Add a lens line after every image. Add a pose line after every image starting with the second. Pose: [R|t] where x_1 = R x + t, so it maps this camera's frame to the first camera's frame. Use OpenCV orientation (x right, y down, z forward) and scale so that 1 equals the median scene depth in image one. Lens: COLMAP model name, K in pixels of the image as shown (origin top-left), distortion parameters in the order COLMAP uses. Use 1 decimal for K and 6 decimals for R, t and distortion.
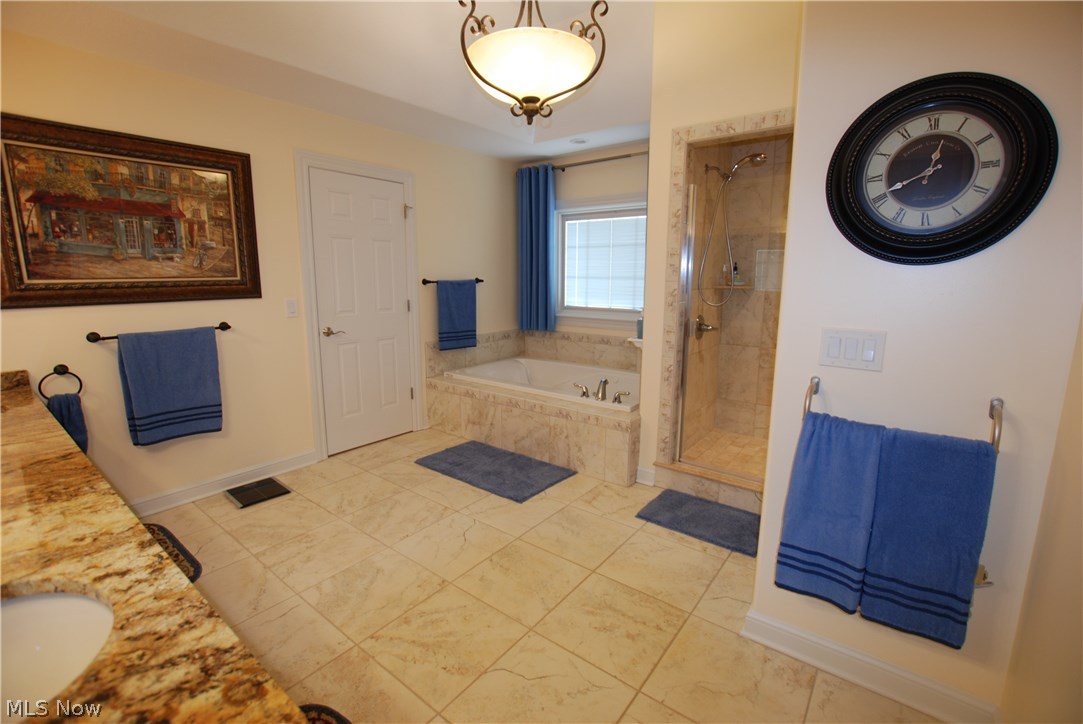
lens RADIAL K [[477.0, 0, 543.3], [0, 477.0, 357.2], [0, 0, 1]] dist [-0.034089, 0.005335]
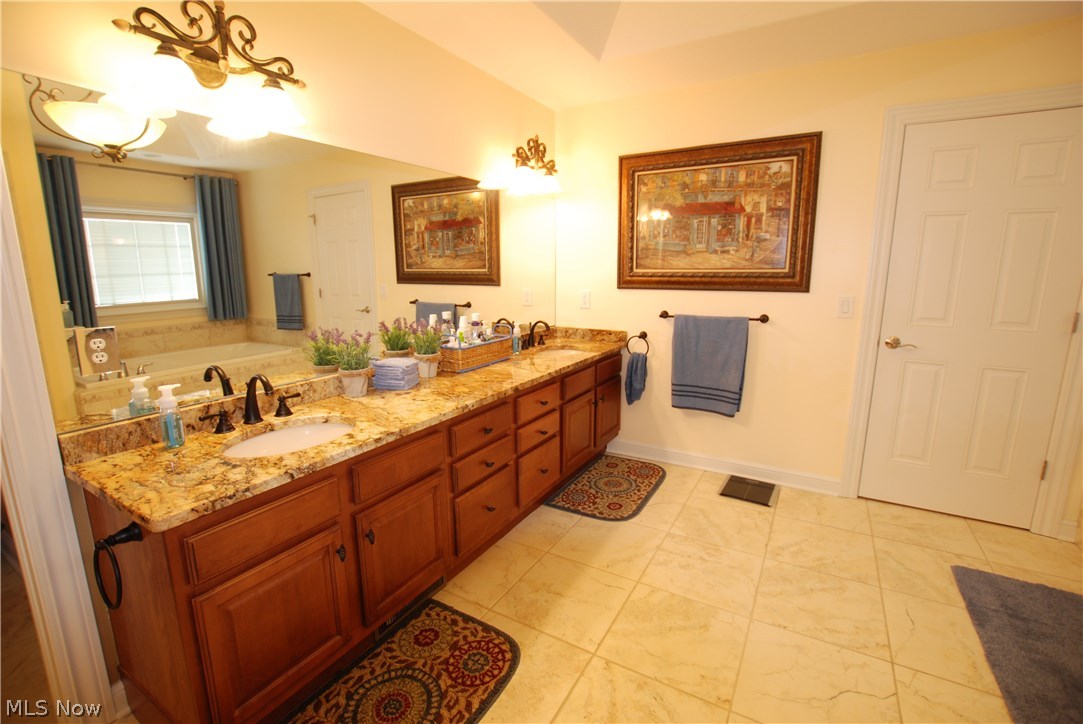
lens RADIAL K [[477.0, 0, 543.3], [0, 477.0, 357.2], [0, 0, 1]] dist [-0.034089, 0.005335]
pose [[0.124962, 0.179560, -0.975778, 0.279554], [-0.166987, 0.973264, 0.157712, -0.073776], [0.978008, 0.143235, 0.151605, 0.448745]]
